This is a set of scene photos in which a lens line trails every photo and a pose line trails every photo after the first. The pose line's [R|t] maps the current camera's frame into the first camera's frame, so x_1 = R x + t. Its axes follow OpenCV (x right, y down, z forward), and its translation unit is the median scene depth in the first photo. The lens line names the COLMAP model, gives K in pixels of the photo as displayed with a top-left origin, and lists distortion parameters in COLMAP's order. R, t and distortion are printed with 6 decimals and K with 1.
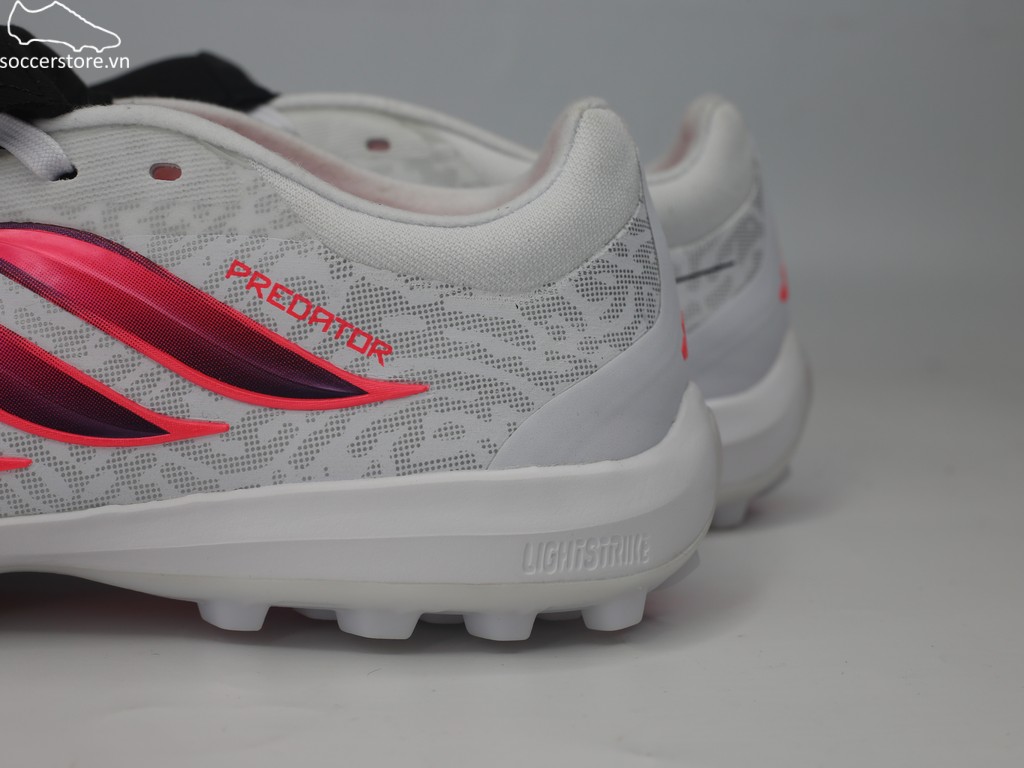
lens RADIAL K [[1856.2, 0, 512.0], [0, 1856.2, 384.0], [0, 0, 1]] dist [-0.135404, -0.093912]
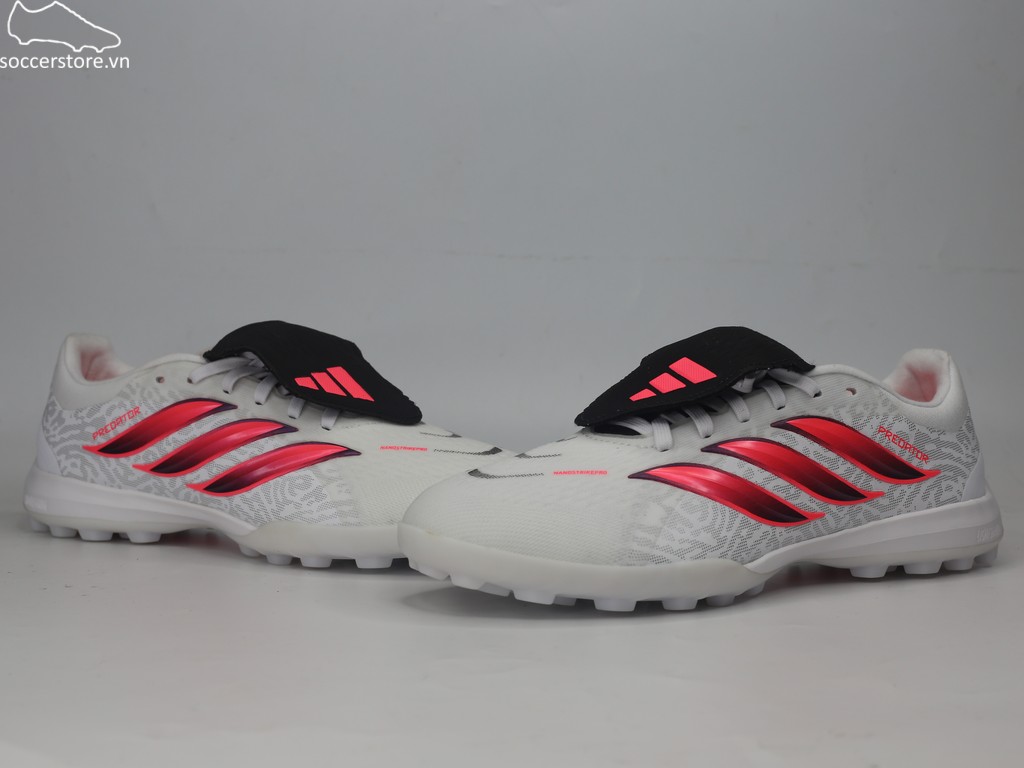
lens RADIAL K [[1856.2, 0, 512.0], [0, 1856.2, 384.0], [0, 0, 1]] dist [-0.135404, -0.093912]
pose [[0.896190, -0.051548, 0.440665, -1.674272], [0.074295, 0.996639, -0.034510, -0.074026], [-0.437405, 0.063667, 0.897008, -1.005317]]
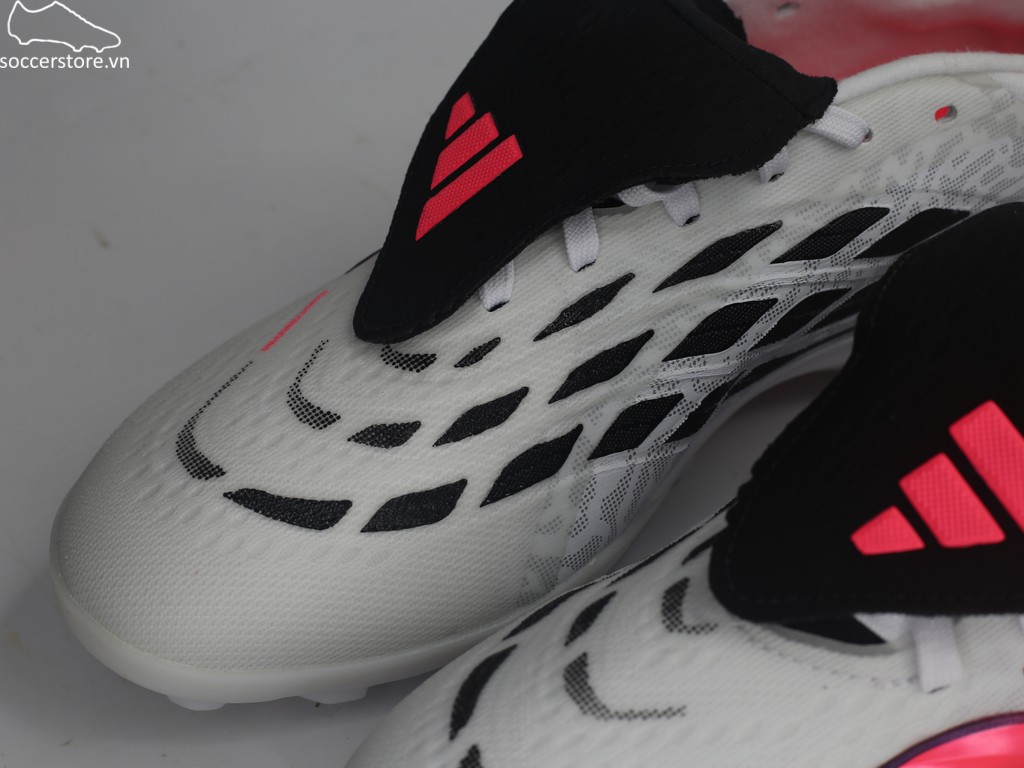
lens RADIAL K [[1856.2, 0, 512.0], [0, 1856.2, 384.0], [0, 0, 1]] dist [-0.135404, -0.093912]
pose [[0.854709, -0.387752, 0.345140, -0.923931], [0.098765, 0.774194, 0.625195, -0.786262], [-0.509626, -0.500271, 0.700007, 0.549784]]
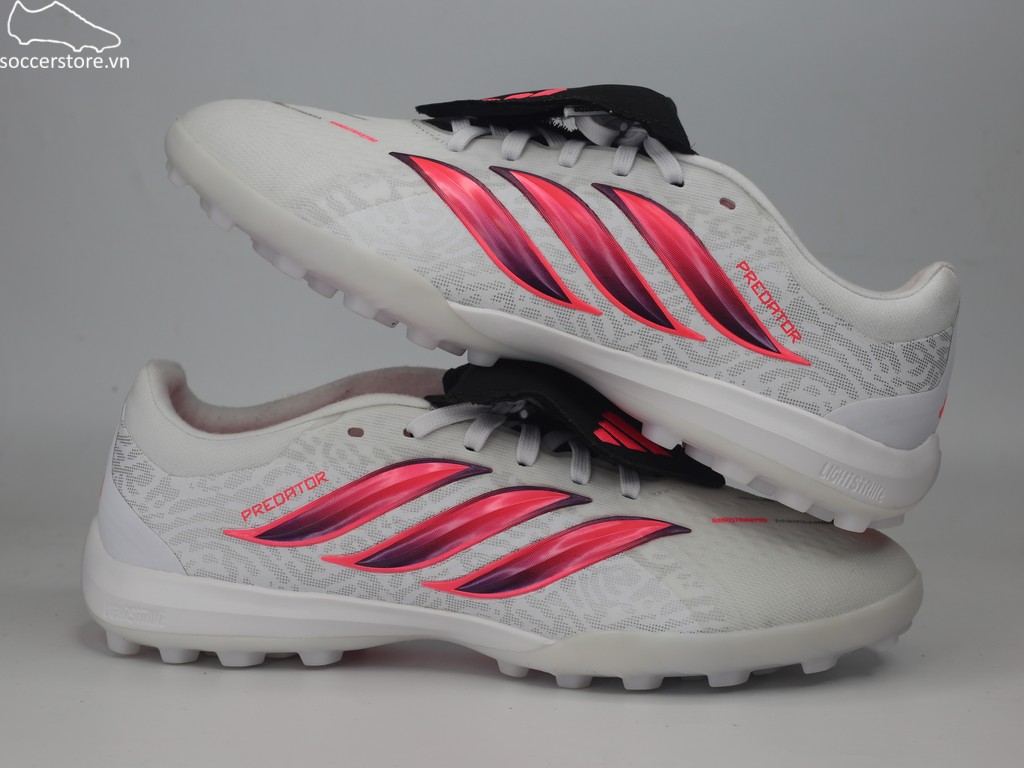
lens RADIAL K [[1856.2, 0, 512.0], [0, 1856.2, 384.0], [0, 0, 1]] dist [-0.135404, -0.093912]
pose [[0.907107, 0.401225, -0.127183, -0.073765], [-0.410733, 0.909830, -0.059221, 0.254477], [0.091954, 0.105958, 0.990110, -0.869845]]
